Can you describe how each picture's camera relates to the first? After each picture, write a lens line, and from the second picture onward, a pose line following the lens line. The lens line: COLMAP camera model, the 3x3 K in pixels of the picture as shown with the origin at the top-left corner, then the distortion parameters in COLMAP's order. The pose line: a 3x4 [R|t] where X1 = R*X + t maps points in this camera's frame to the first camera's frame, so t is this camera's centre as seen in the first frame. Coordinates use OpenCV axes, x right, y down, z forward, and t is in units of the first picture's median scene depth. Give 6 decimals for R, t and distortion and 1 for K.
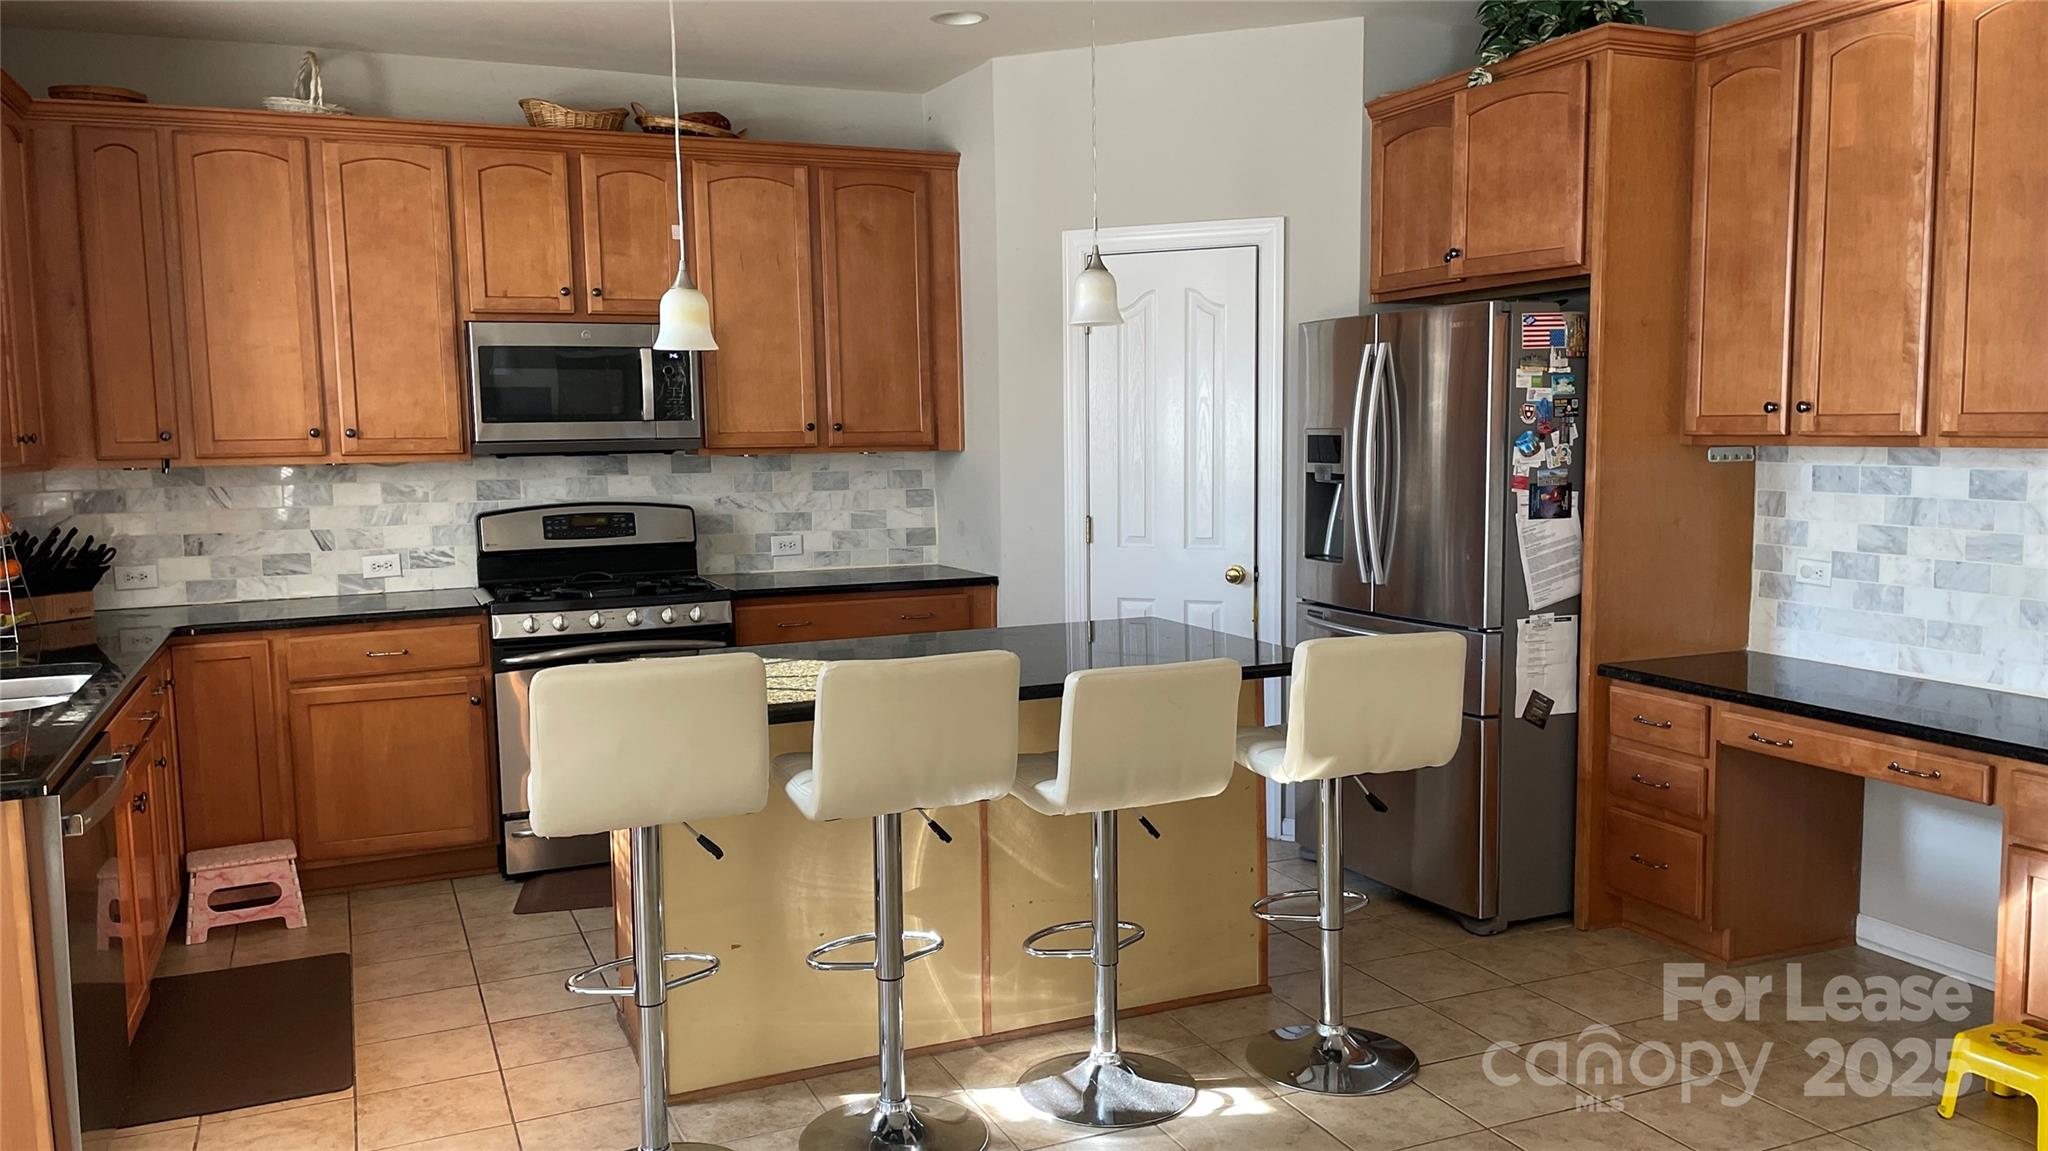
lens RADIAL K [[1535.9, 0, 1018.7], [0, 1535.9, 569.3], [0, 0, 1]] dist [0.109399, -0.144298]
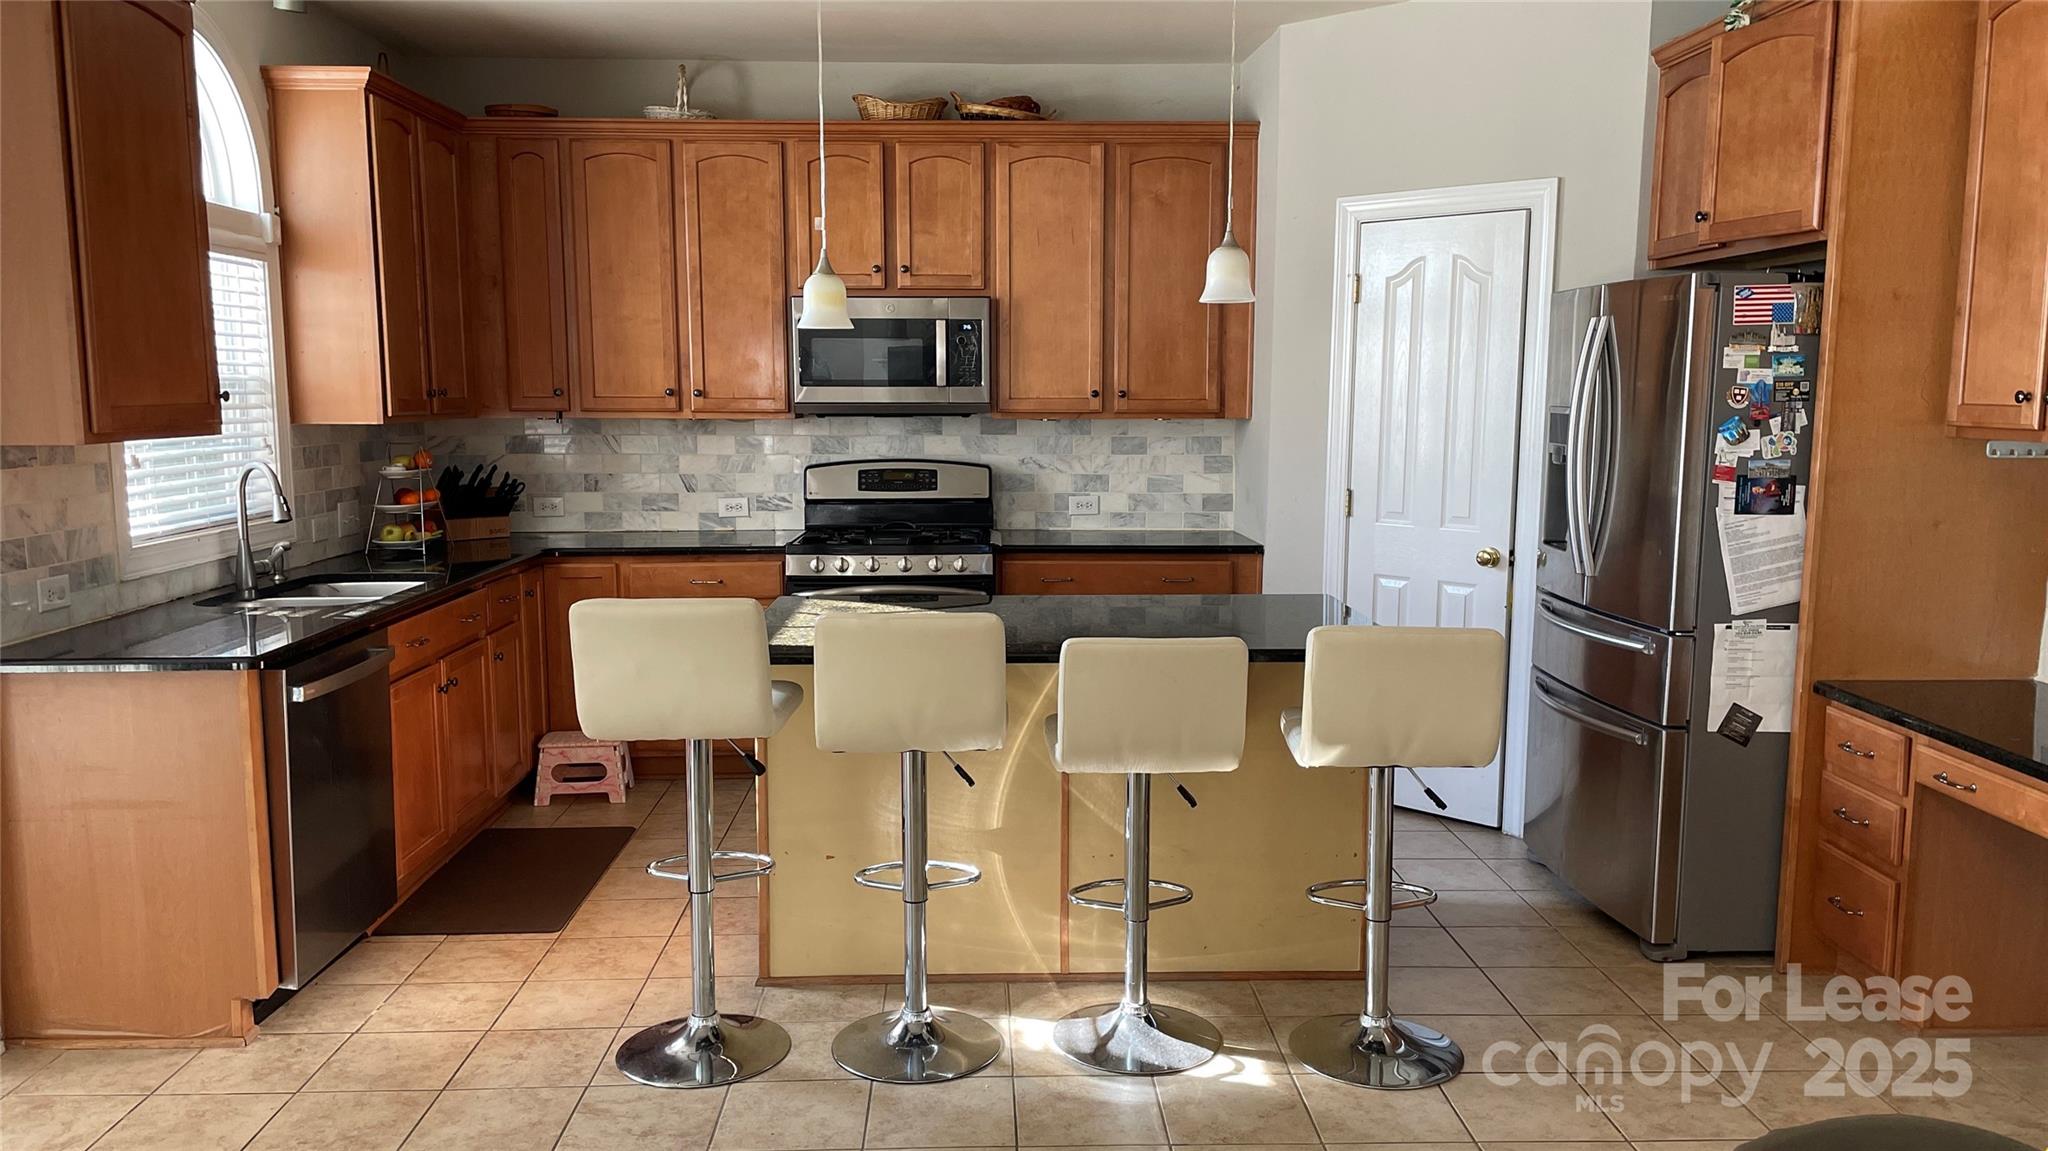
lens RADIAL K [[1533.2, 0, 1024.0], [0, 1533.2, 575.5], [0, 0, 1]] dist [0.111009, -0.143109]
pose [[0.930349, 0.062539, -0.361302, 0.242630], [-0.050436, 0.997808, 0.042841, -0.013013], [0.363189, -0.021635, 0.931464, 0.003169]]
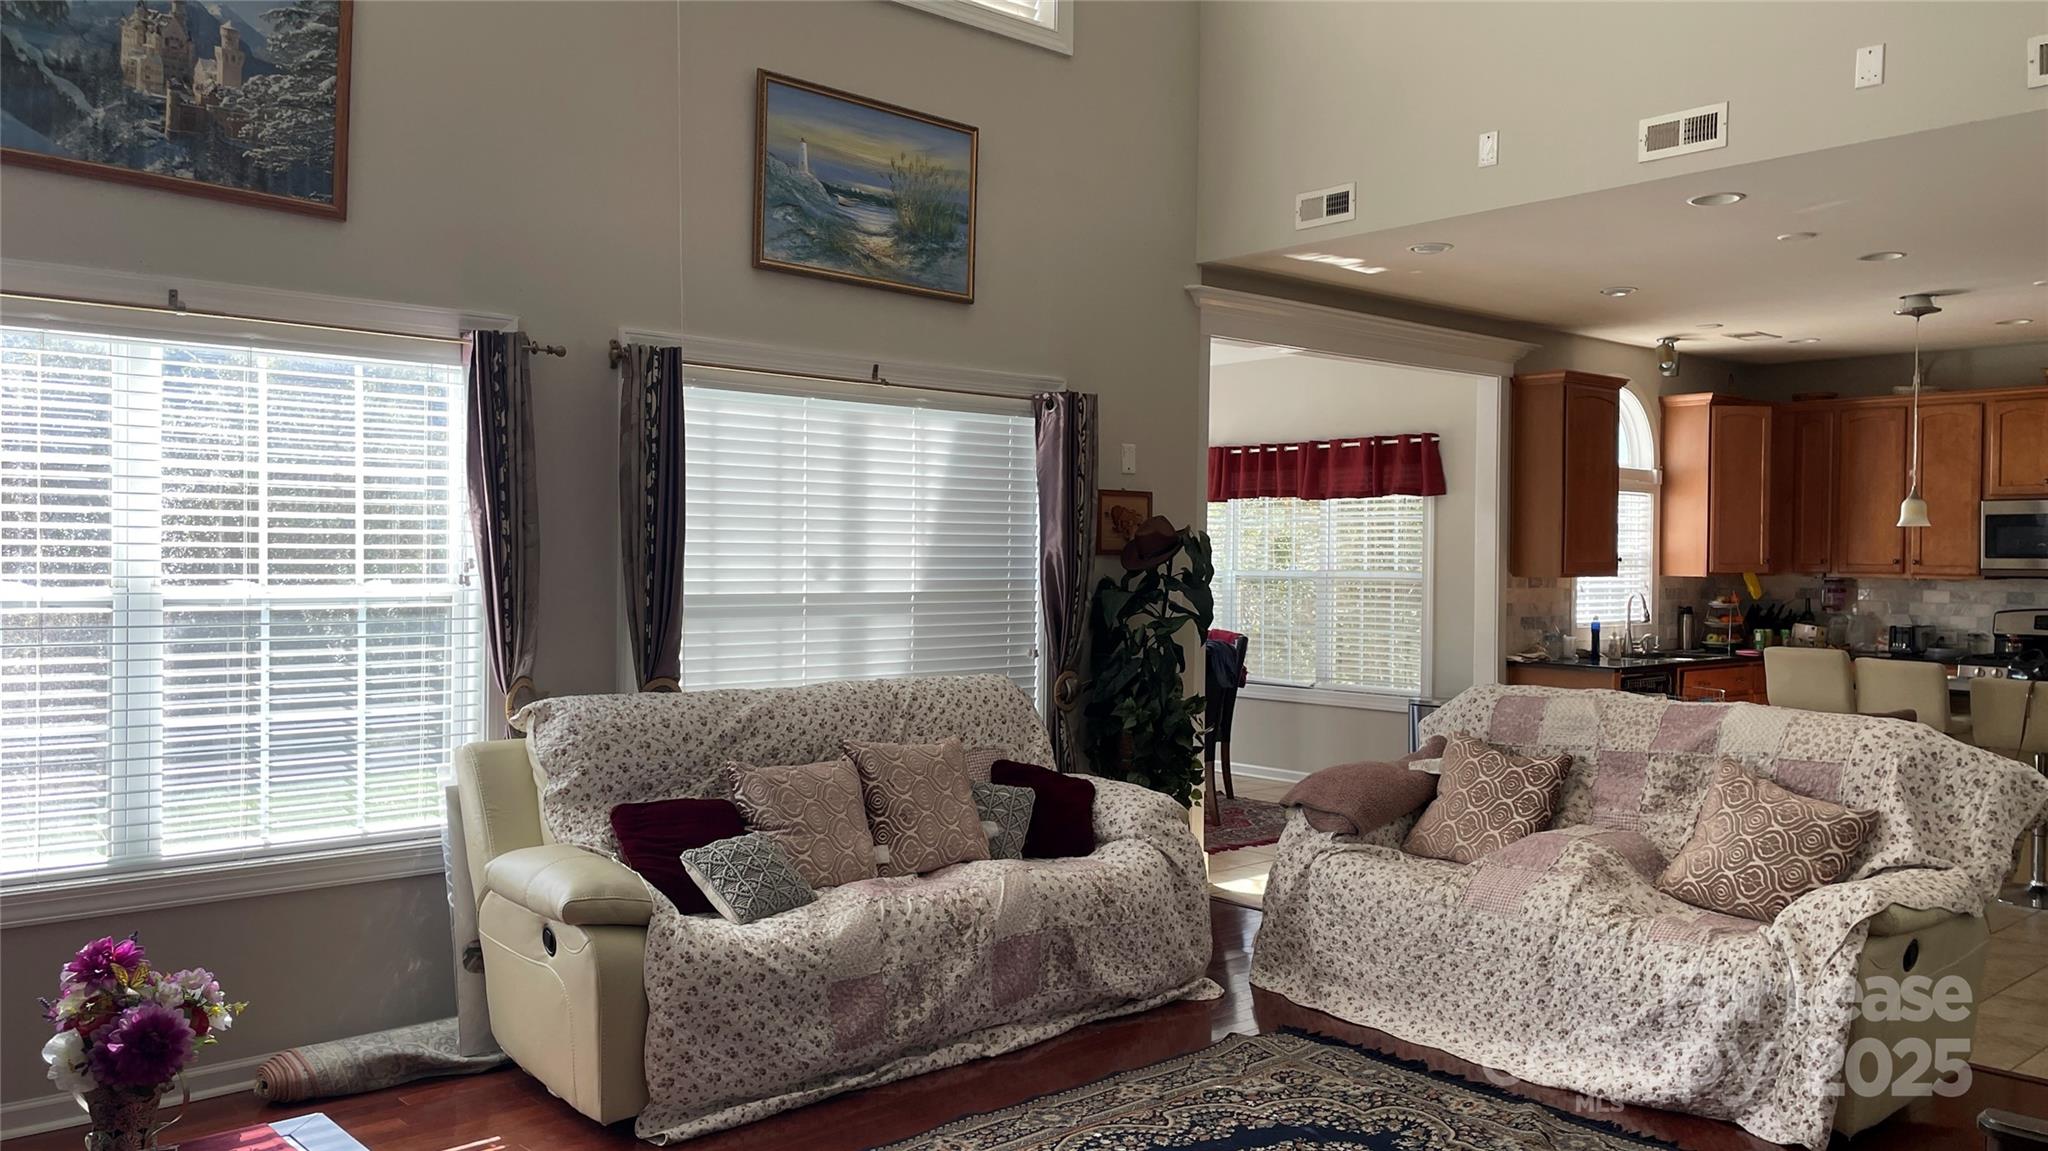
lens RADIAL K [[1535.9, 0, 1018.7], [0, 1535.9, 569.3], [0, 0, 1]] dist [0.109399, -0.144298]
pose [[0.317513, 0.030814, -0.947753, 1.050506], [-0.104098, 0.994564, -0.002538, 0.038320], [0.942523, 0.099465, 0.318995, -0.625644]]
